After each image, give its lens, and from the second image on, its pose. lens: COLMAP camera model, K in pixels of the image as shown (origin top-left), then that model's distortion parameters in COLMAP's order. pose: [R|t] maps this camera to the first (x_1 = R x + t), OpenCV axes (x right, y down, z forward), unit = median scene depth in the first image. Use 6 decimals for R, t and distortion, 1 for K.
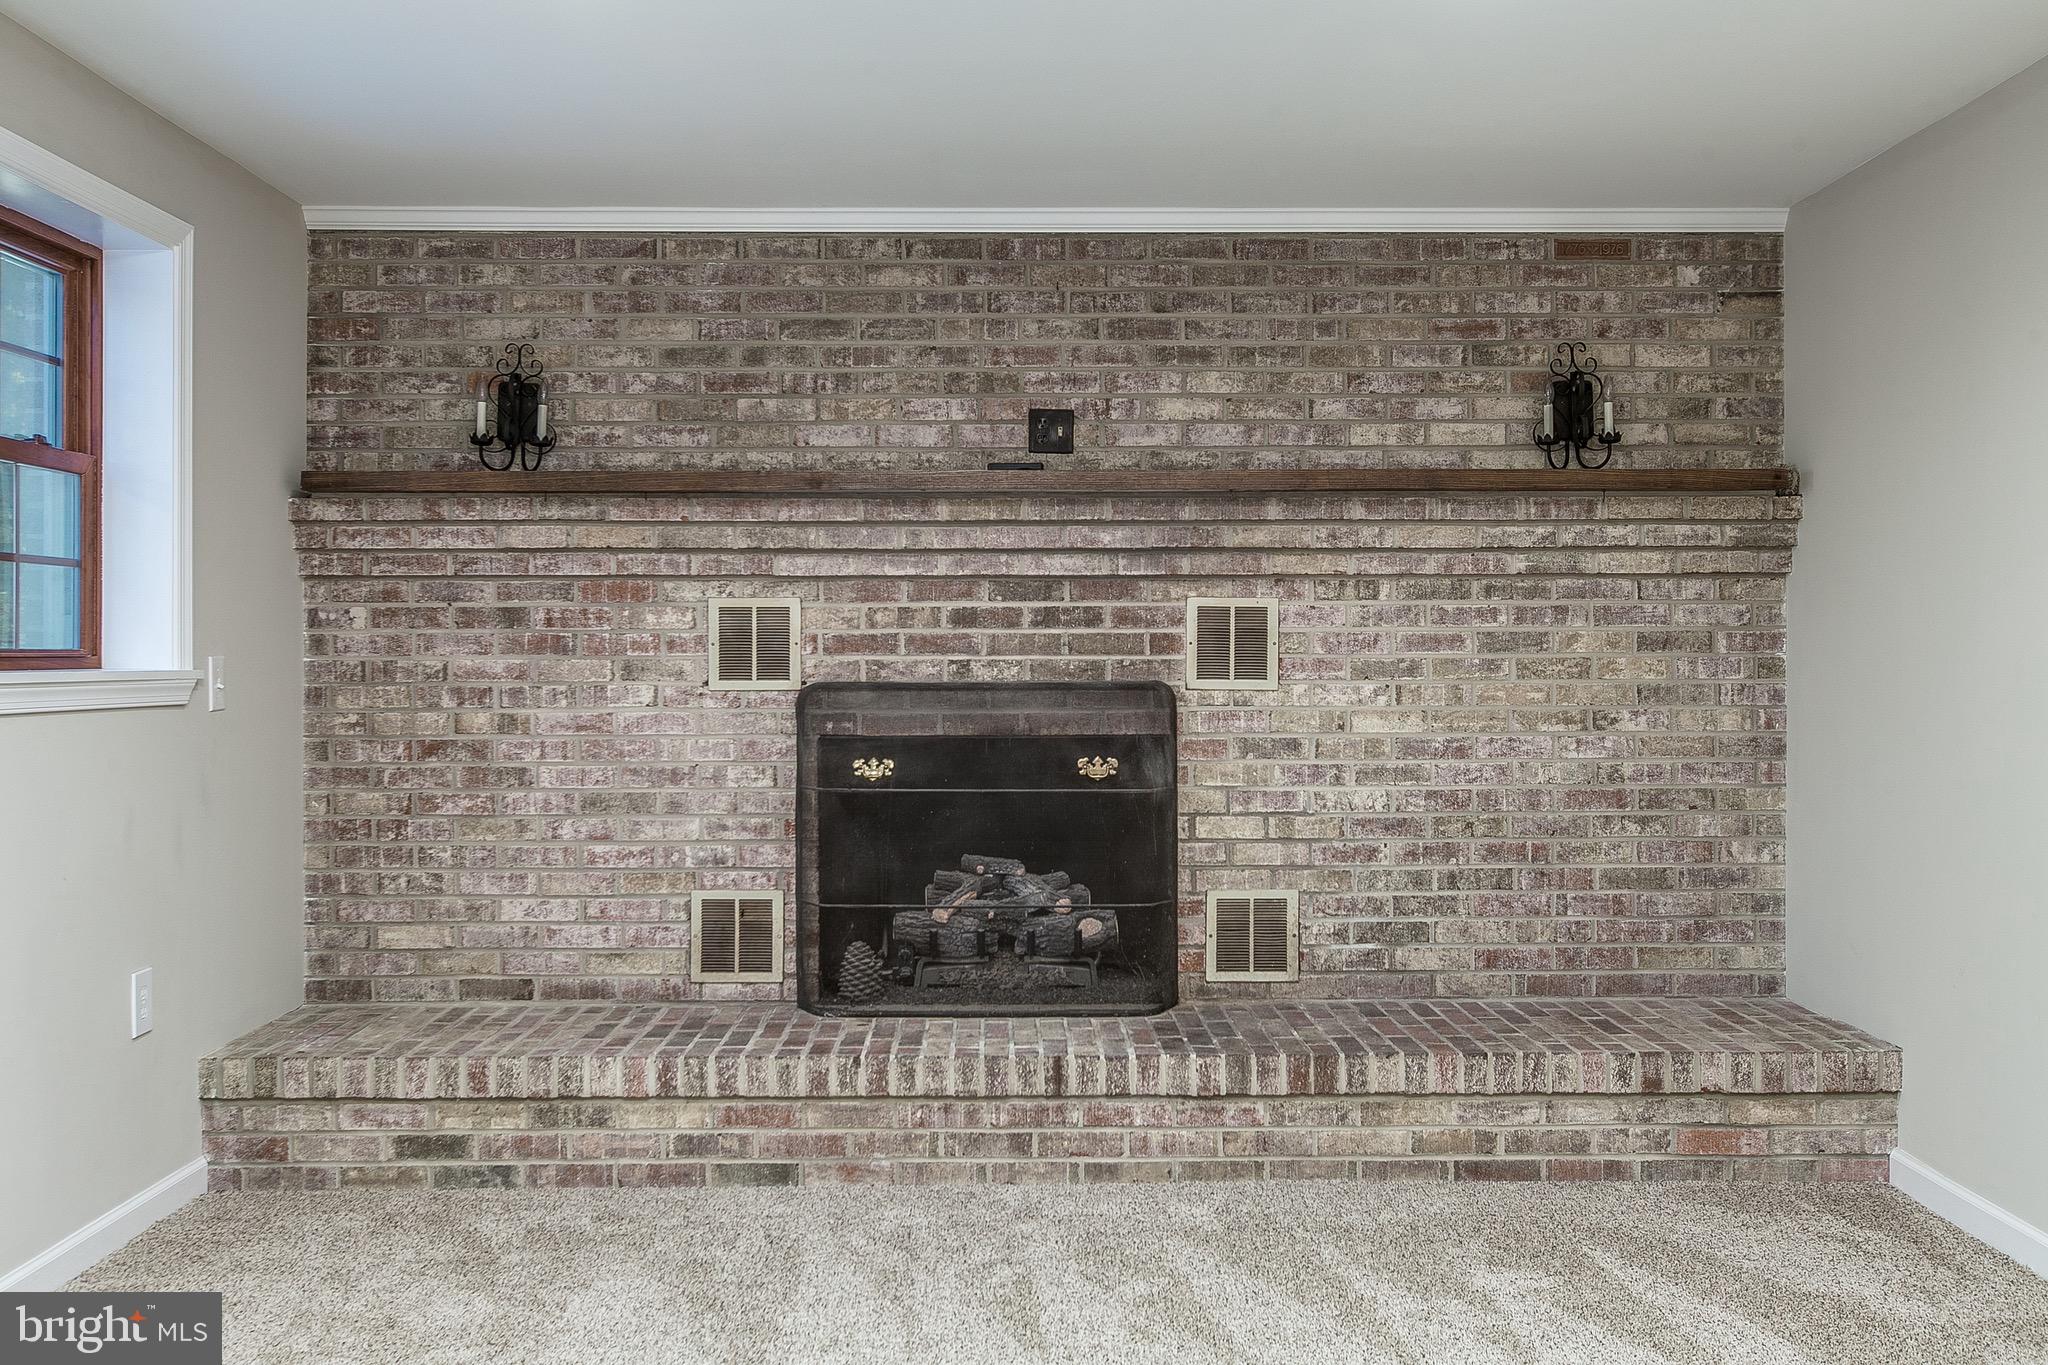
lens RADIAL K [[1933.4, 0, 1018.7], [0, 1933.4, 679.9], [0, 0, 1]] dist [-0.002754, 0.000000]
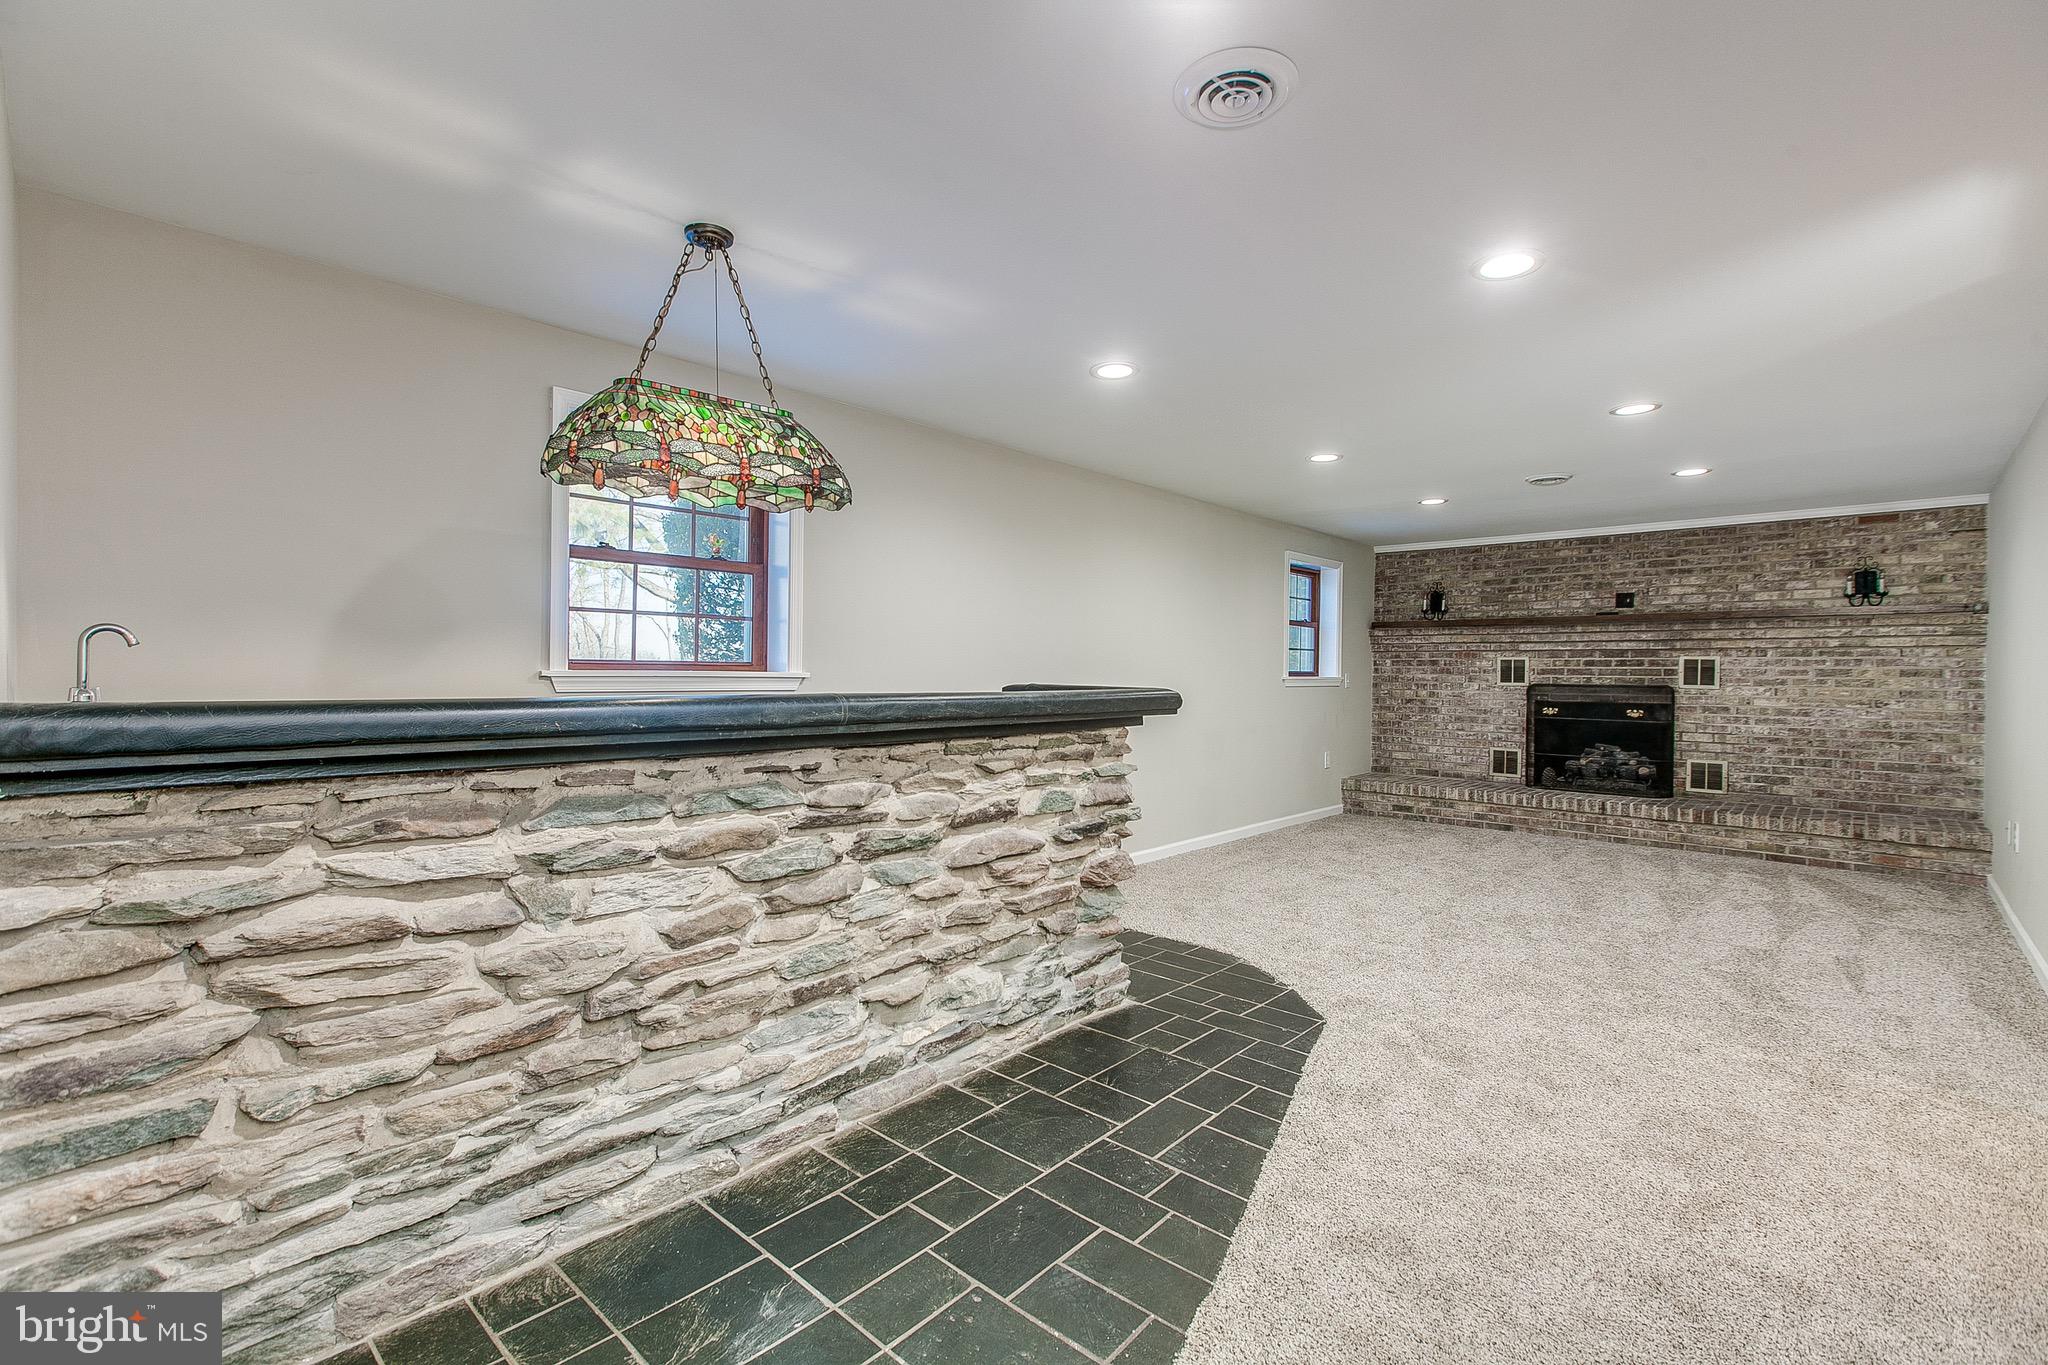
lens RADIAL K [[930.7, 0, 1013.7], [0, 930.7, 672.2], [0, 0, 1]] dist [0.001588, -0.001913]
pose [[0.732129, 0.008523, -0.681113, 0.305956], [-0.016828, 0.999843, -0.005577, 0.005257], [0.680958, 0.015545, 0.732157, -0.685561]]
